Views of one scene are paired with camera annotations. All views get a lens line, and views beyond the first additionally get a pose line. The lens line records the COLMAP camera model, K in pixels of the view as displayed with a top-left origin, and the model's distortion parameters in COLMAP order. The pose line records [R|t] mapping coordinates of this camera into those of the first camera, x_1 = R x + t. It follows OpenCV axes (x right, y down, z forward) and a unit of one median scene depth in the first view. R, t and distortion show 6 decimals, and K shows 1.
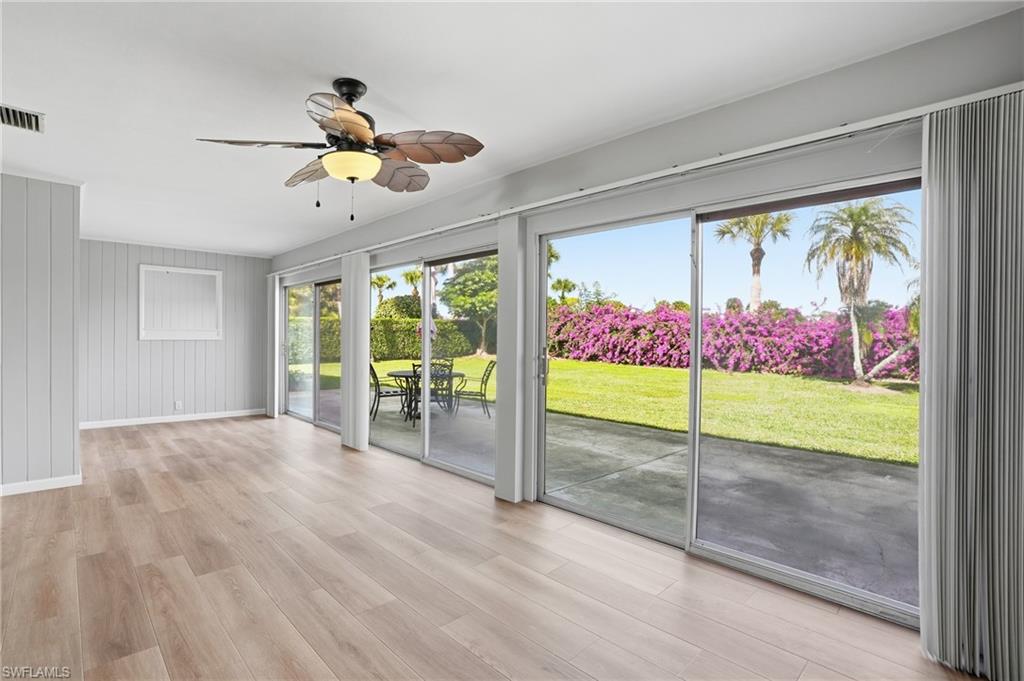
lens RADIAL K [[472.4, 0, 505.4], [0, 472.4, 346.6], [0, 0, 1]] dist [-0.058109, 0.016575]
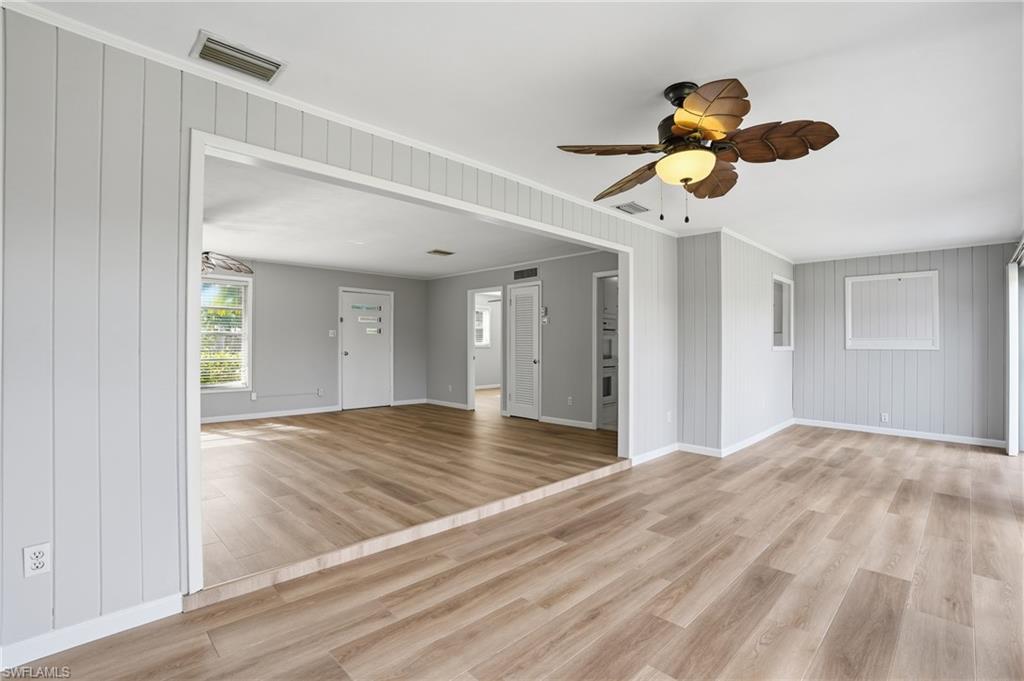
lens RADIAL K [[472.4, 0, 520.5], [0, 472.4, 336.9], [0, 0, 1]] dist [-0.058109, 0.016575]
pose [[0.024572, -0.024639, -0.999394, 0.089057], [-0.025912, 0.999345, -0.025275, 0.001264], [0.999362, 0.026517, 0.023917, 0.086188]]
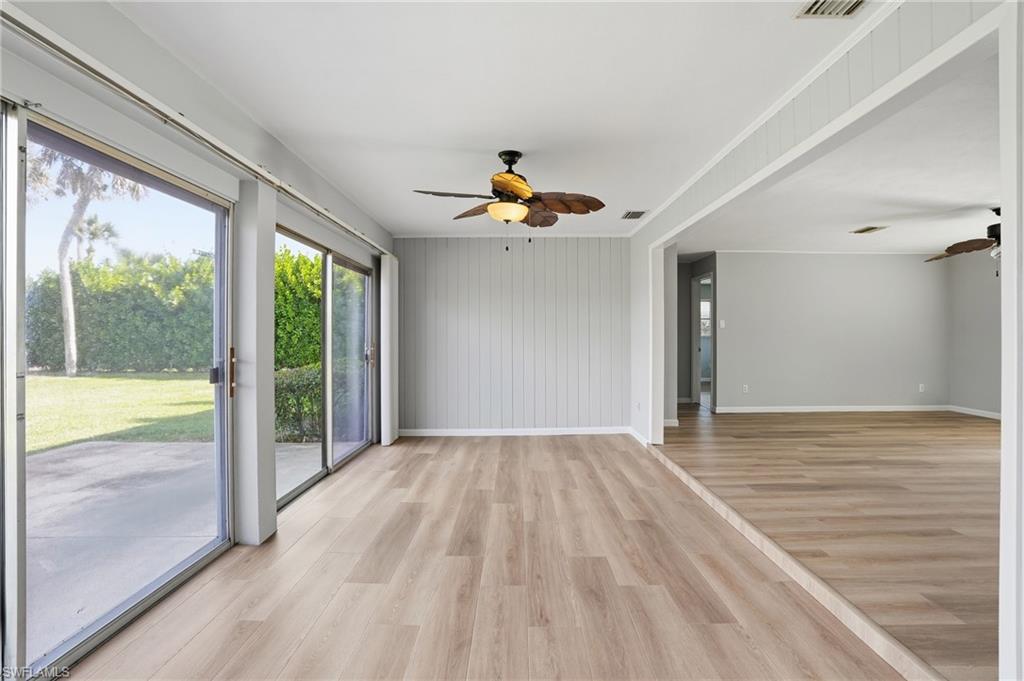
lens RADIAL K [[473.2, 0, 511.4], [0, 473.2, 340.2], [0, 0, 1]] dist [-0.041874, 0.001683]
pose [[-0.709888, -0.012486, 0.704204, -0.184271], [0.012896, 0.999445, 0.030720, -0.006574], [-0.704197, 0.030889, -0.709333, 0.274620]]
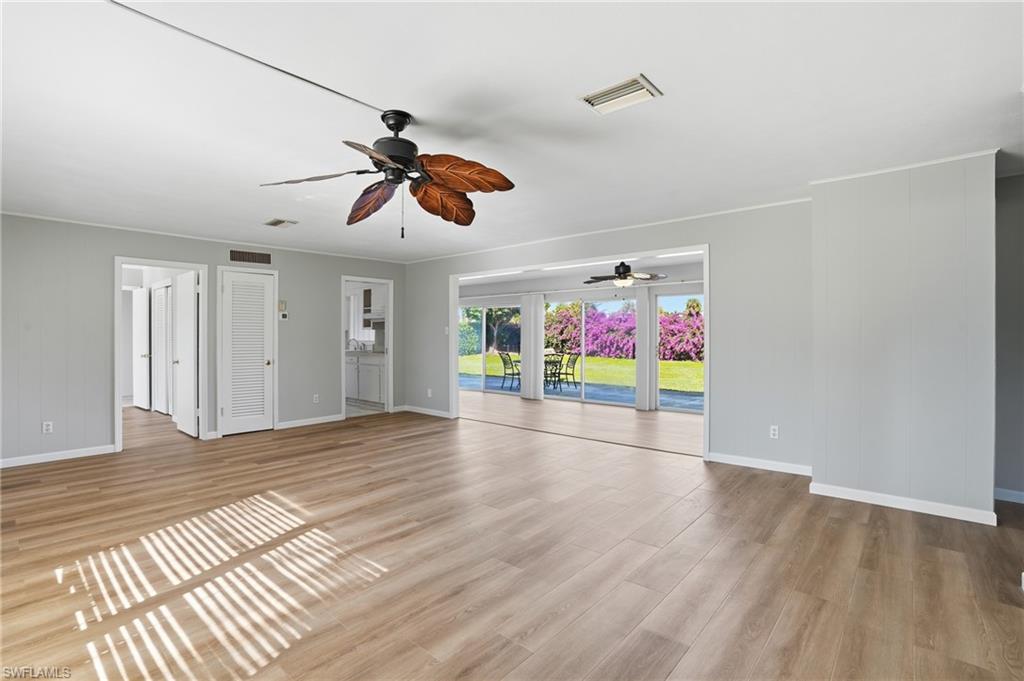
lens RADIAL K [[472.4, 0, 504.1], [0, 472.4, 338.8], [0, 0, 1]] dist [-0.058109, 0.016575]
pose [[0.996971, -0.010027, 0.077131, -0.180210], [0.011169, 0.999834, -0.014378, 0.001182], [-0.076974, 0.015196, 0.996917, -0.264966]]
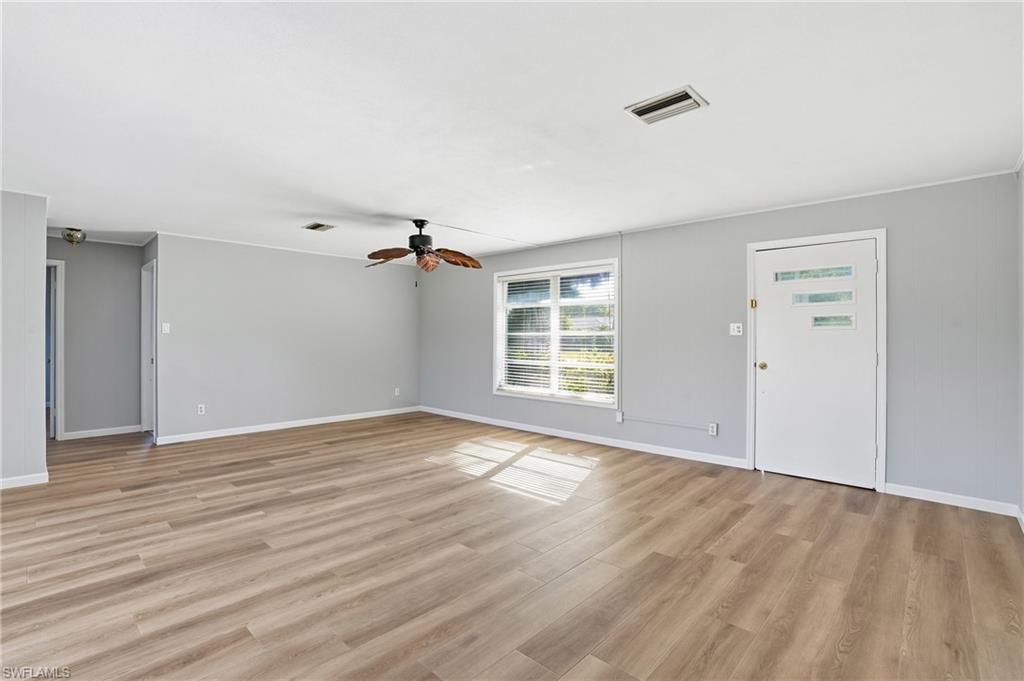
lens RADIAL K [[472.4, 0, 503.3], [0, 472.4, 340.5], [0, 0, 1]] dist [-0.058109, 0.016575]
pose [[-0.999296, -0.010466, -0.036029, -0.242141], [-0.011508, 0.999518, 0.028836, -0.008783], [0.035710, 0.029231, -0.998935, 0.166690]]
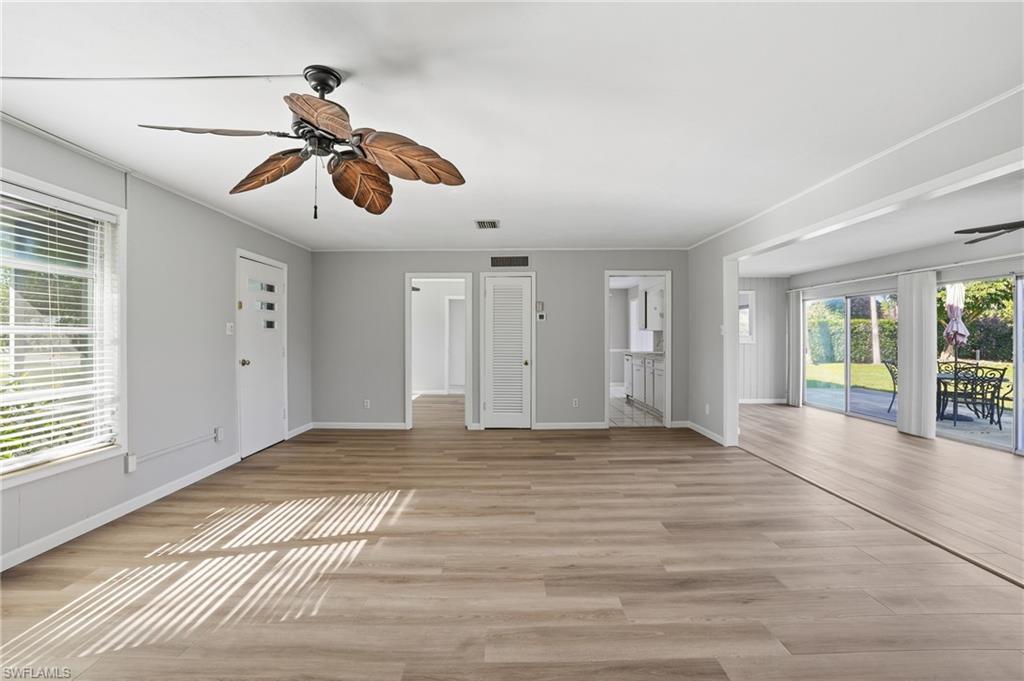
lens RADIAL K [[472.4, 0, 515.4], [0, 472.4, 335.8], [0, 0, 1]] dist [-0.058109, 0.016575]
pose [[0.722015, -0.010340, -0.691800, -0.081857], [-0.007776, 0.999704, -0.023057, -0.000229], [0.691834, 0.022027, 0.721721, -0.168115]]
